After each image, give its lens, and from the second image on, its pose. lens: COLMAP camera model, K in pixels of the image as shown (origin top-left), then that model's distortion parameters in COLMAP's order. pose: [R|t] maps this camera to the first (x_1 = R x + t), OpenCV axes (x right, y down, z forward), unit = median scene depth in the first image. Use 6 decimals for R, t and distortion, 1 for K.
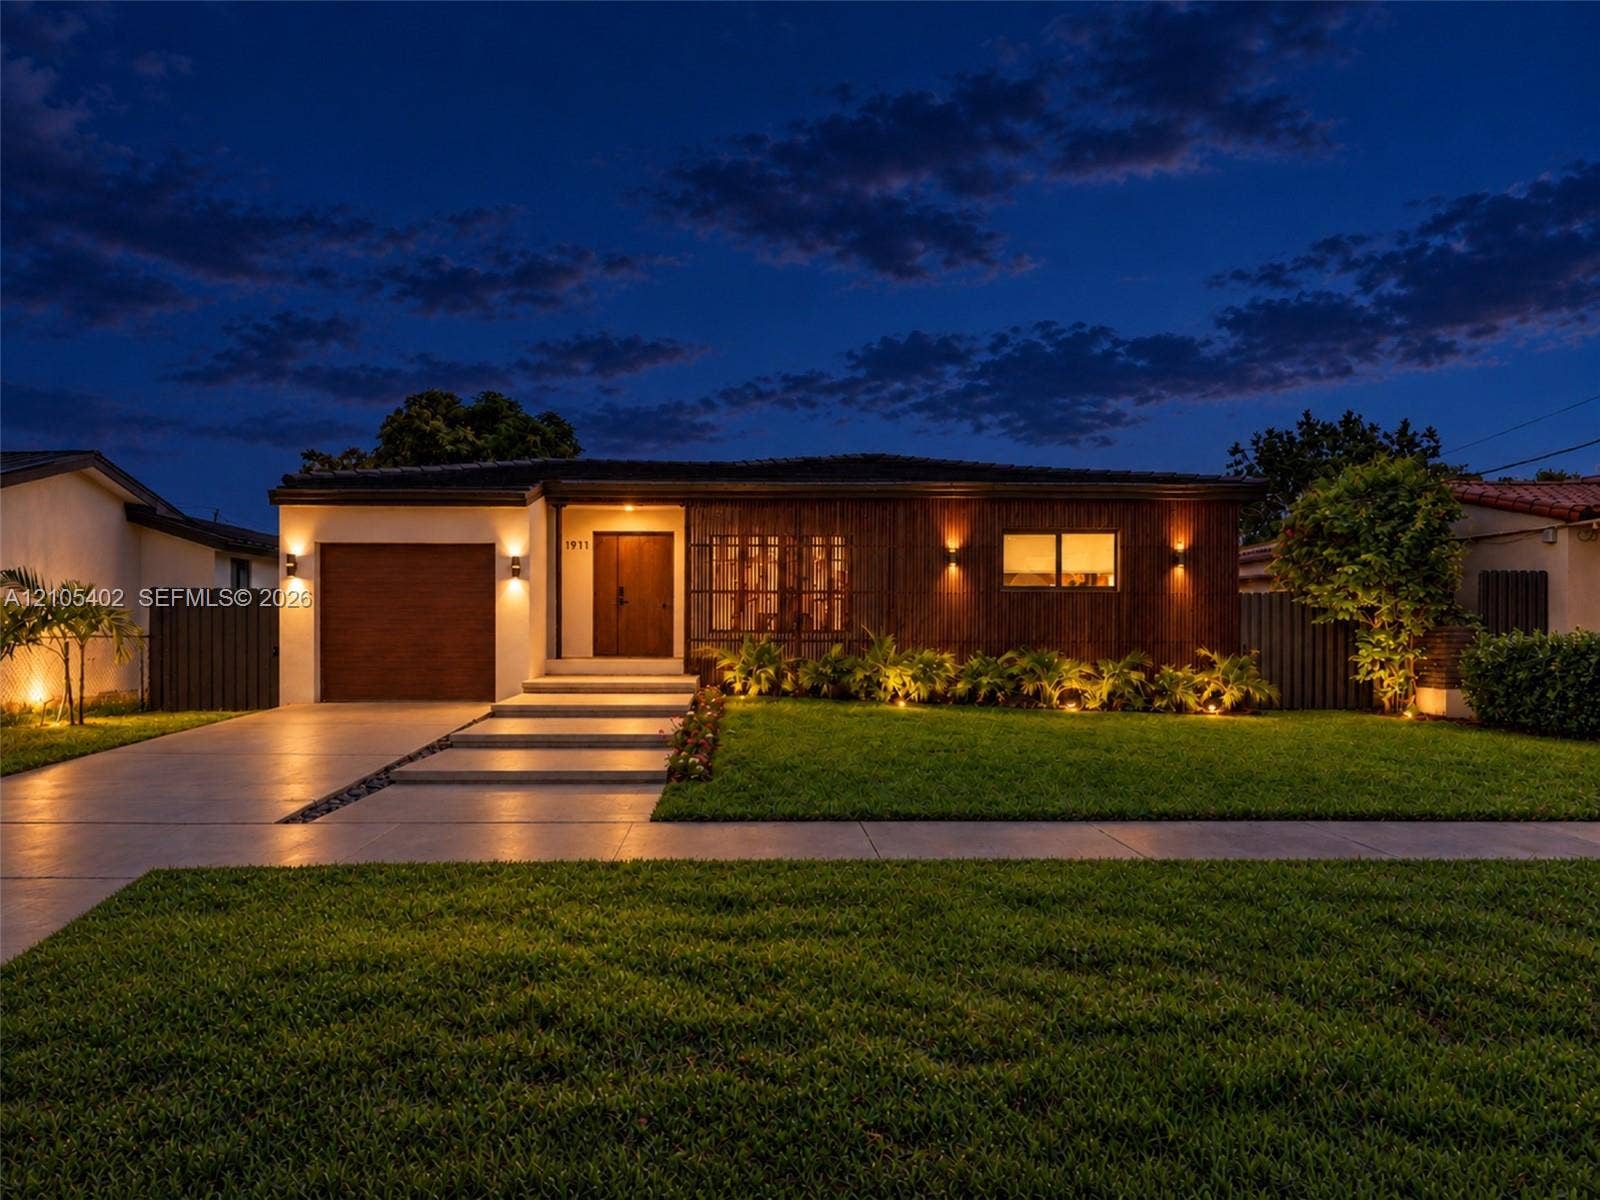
lens RADIAL K [[1190.9, 0, 800.0], [0, 1190.9, 600.0], [0, 0, 1]] dist [0.000159, -0.000647]
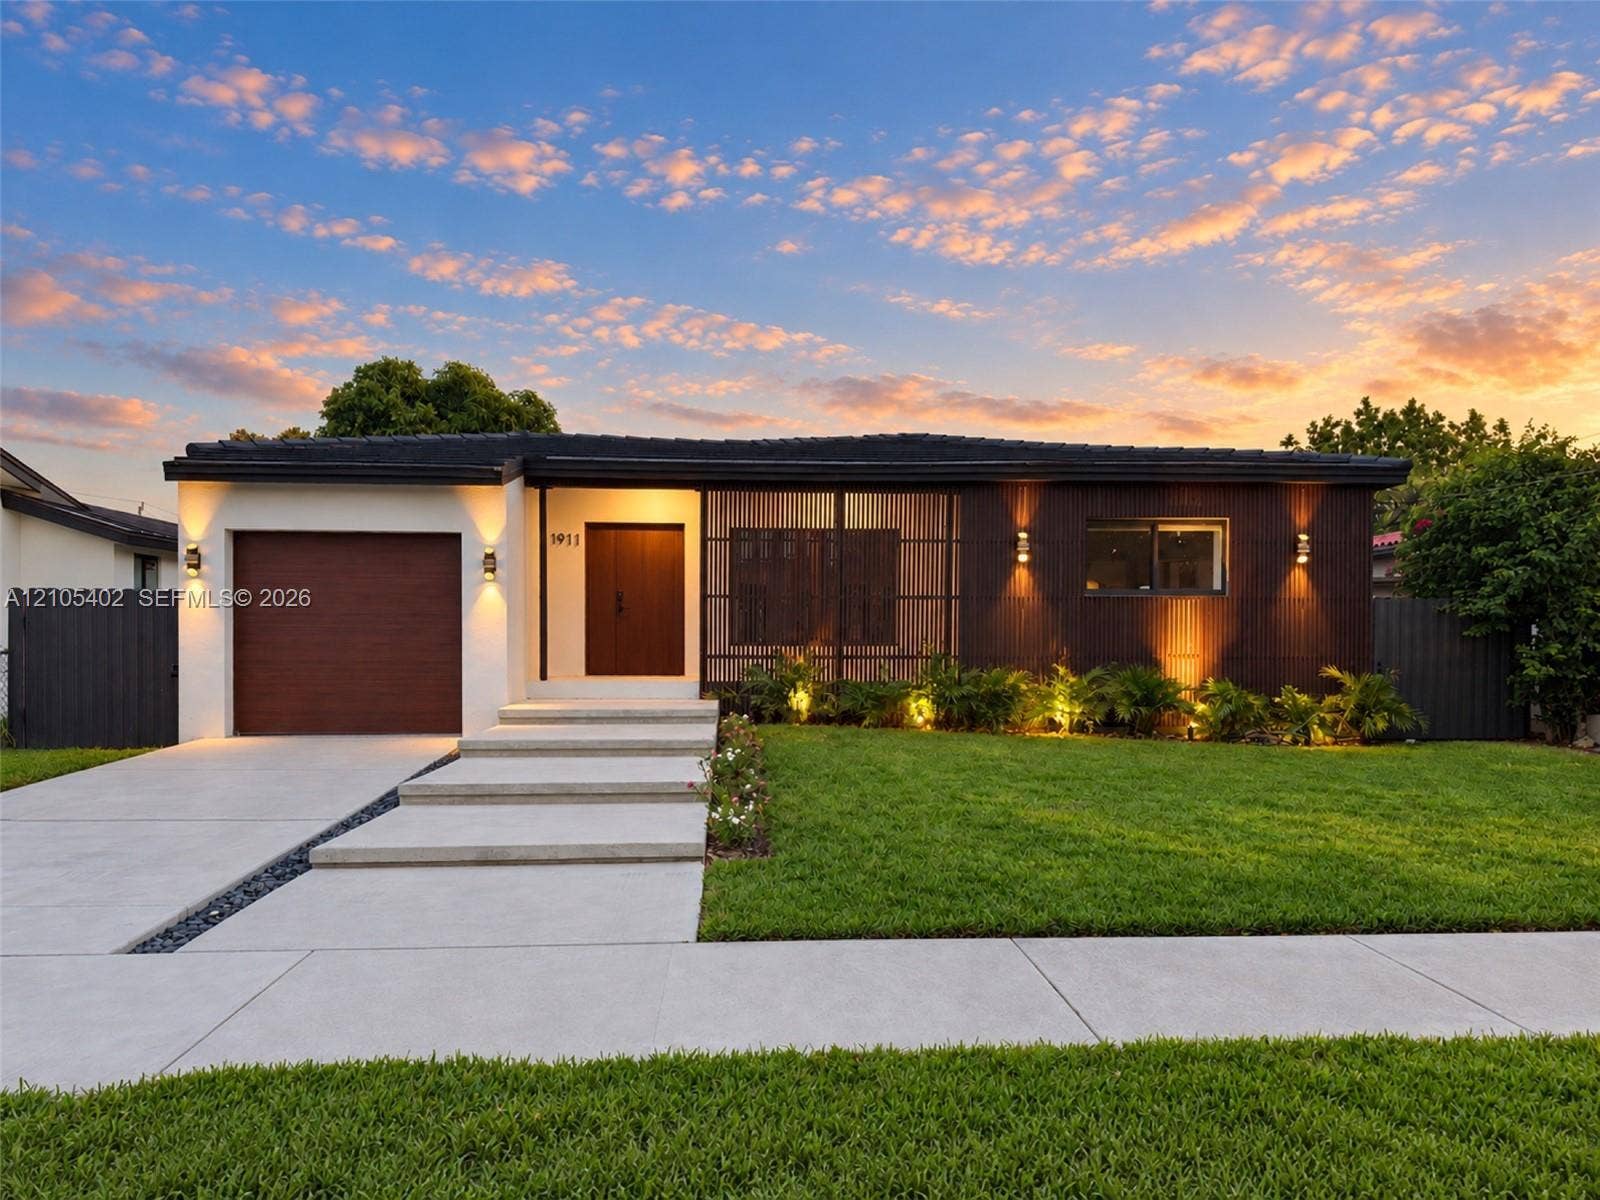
lens RADIAL K [[1170.2, 0, 794.1], [0, 1170.2, 644.5], [0, 0, 1]] dist [0.049387, -0.001705]
pose [[0.999746, 0.000827, 0.022522, -0.049435], [-0.001510, 0.999539, 0.030309, 0.001716], [-0.022487, -0.030336, 0.999287, 0.196987]]
